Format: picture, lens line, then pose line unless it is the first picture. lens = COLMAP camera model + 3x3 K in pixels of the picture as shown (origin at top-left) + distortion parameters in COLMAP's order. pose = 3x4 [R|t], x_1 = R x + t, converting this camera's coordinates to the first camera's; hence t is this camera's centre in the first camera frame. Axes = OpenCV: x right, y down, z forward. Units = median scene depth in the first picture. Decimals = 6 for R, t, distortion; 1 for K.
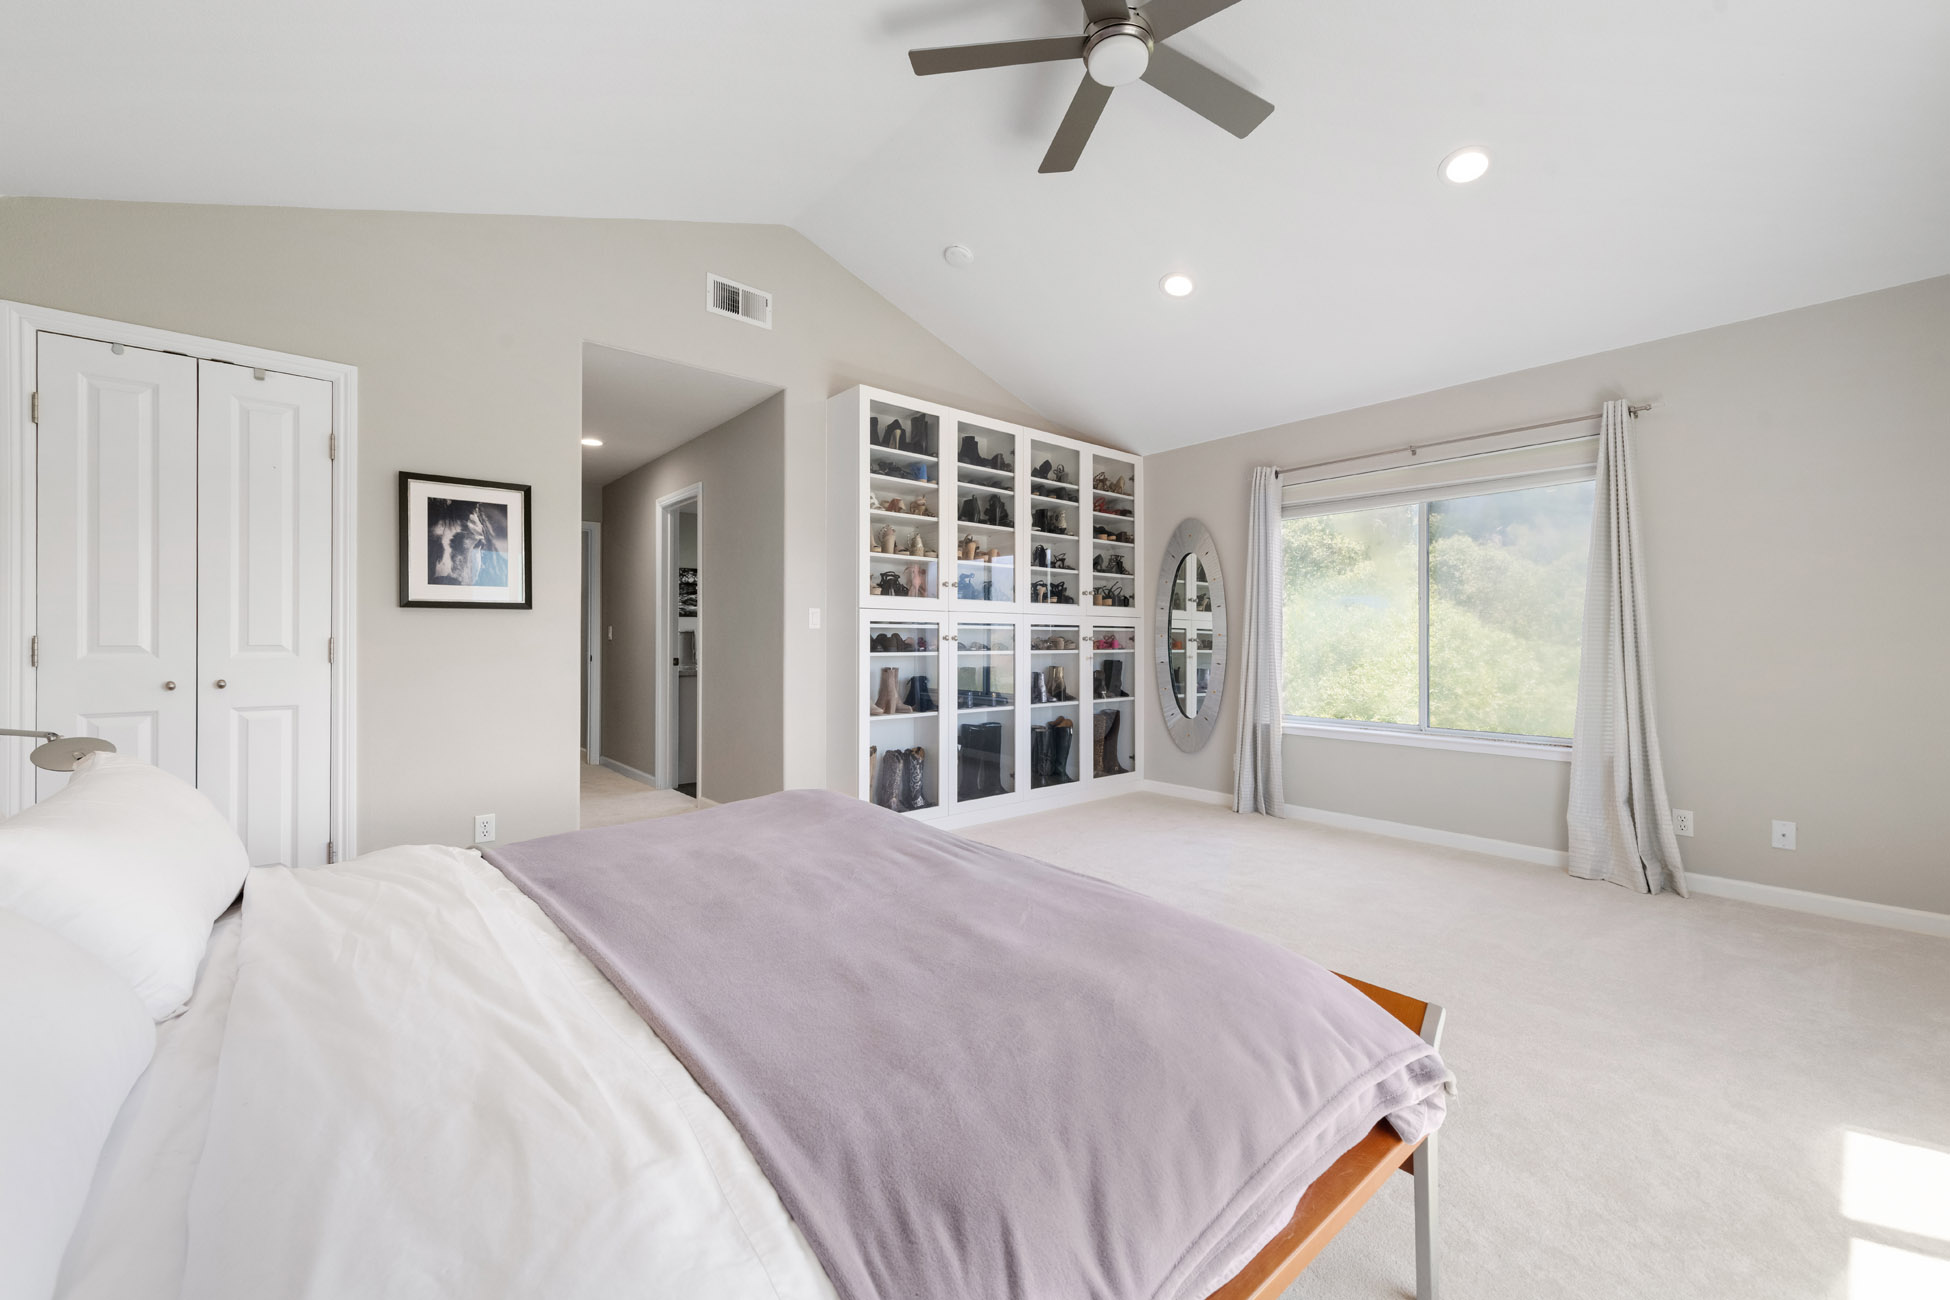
lens RADIAL K [[767.0, 0, 983.5], [0, 767.0, 638.1], [0, 0, 1]] dist [0.010385, -0.000403]
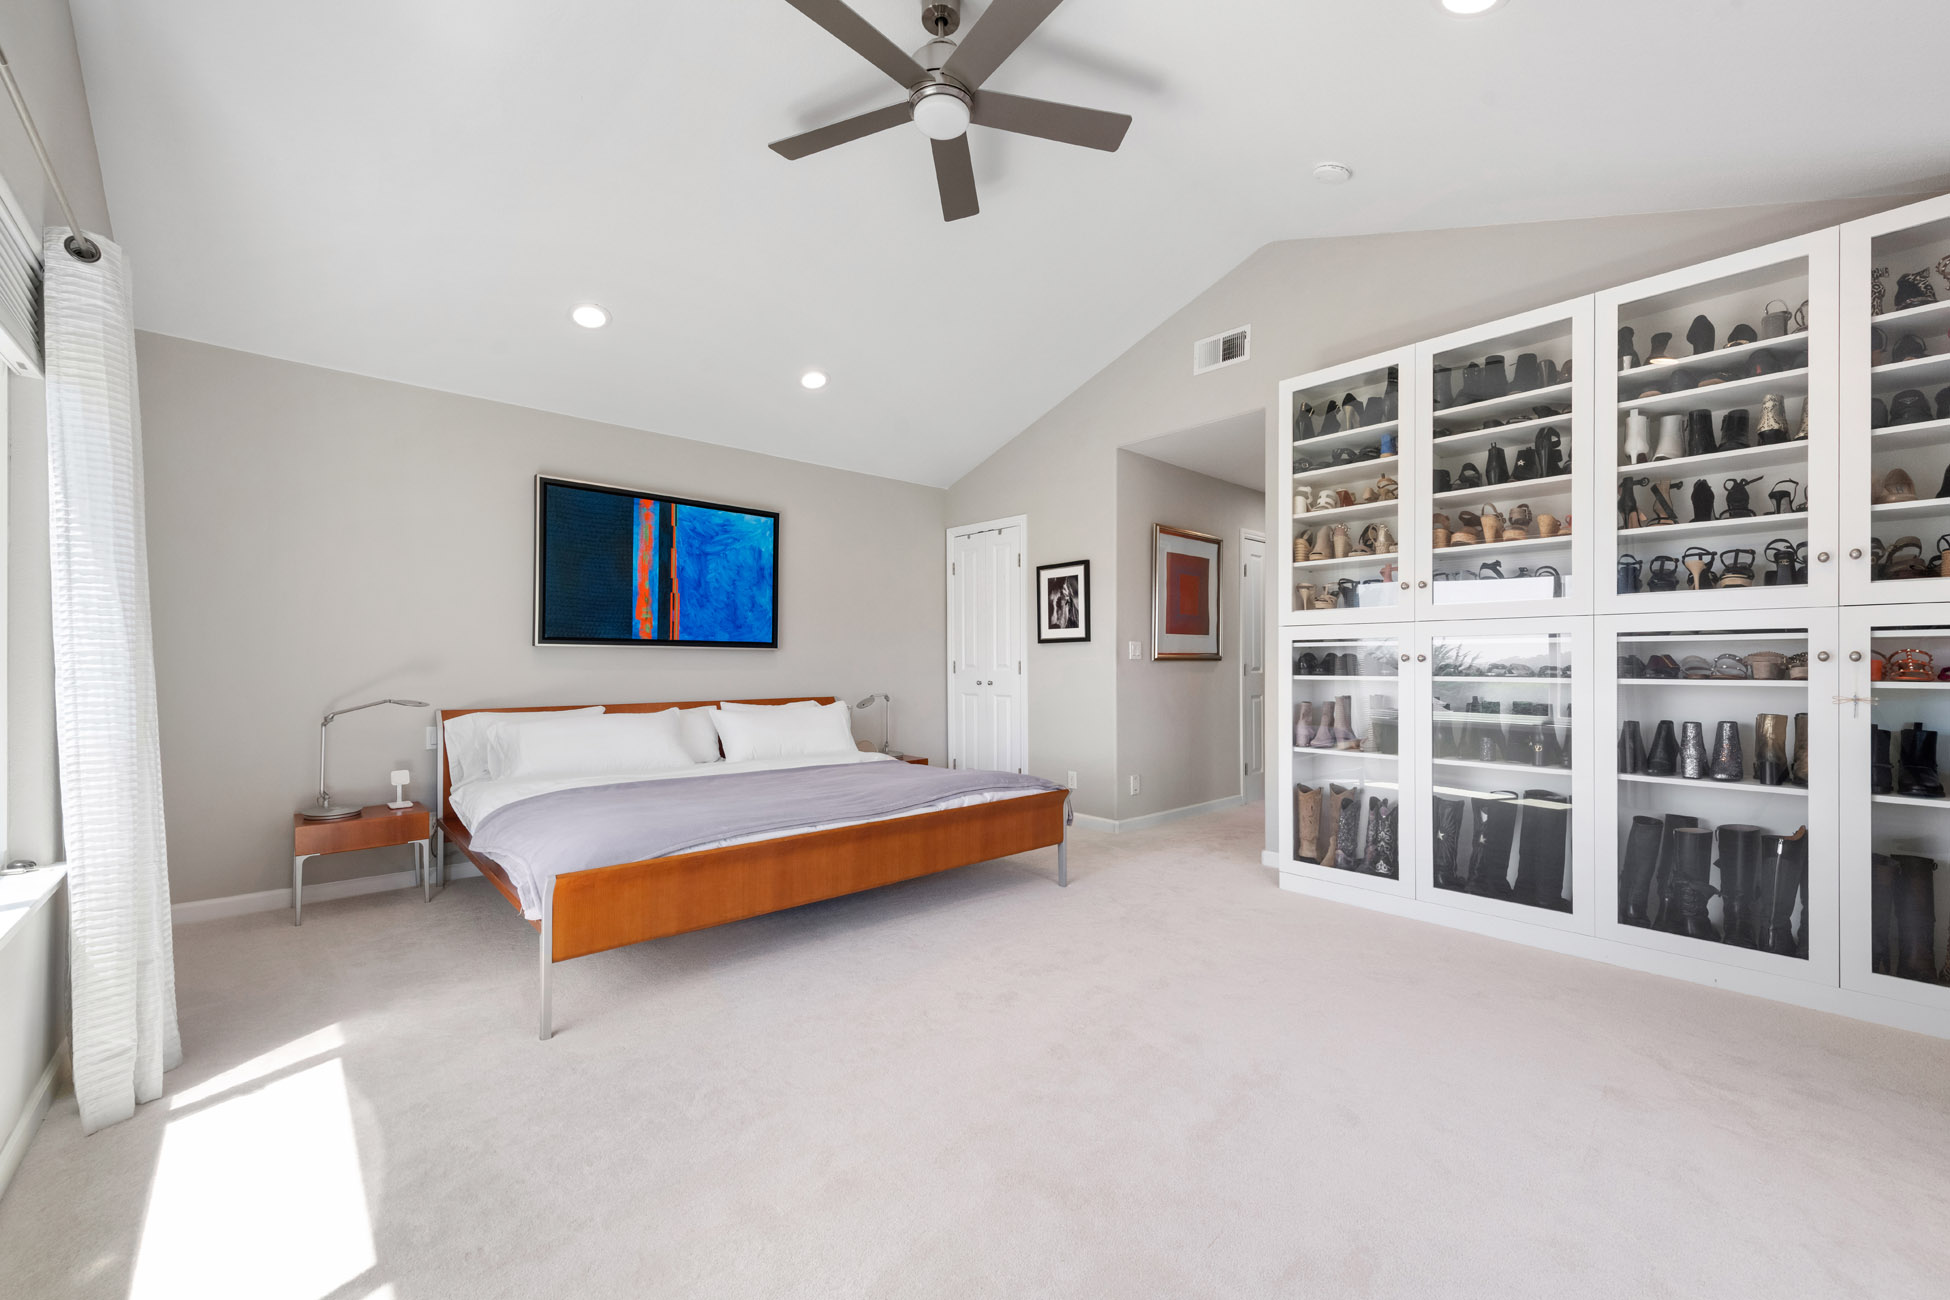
lens RADIAL K [[775.5, 0, 975.0], [0, 775.5, 650.0], [0, 0, 1]] dist [0.010639, -0.000051]
pose [[0.013199, -0.016379, -0.999779, 0.830884], [0.005001, 0.999854, -0.016314, 0.002624], [0.999900, -0.004785, 0.013279, 0.680096]]
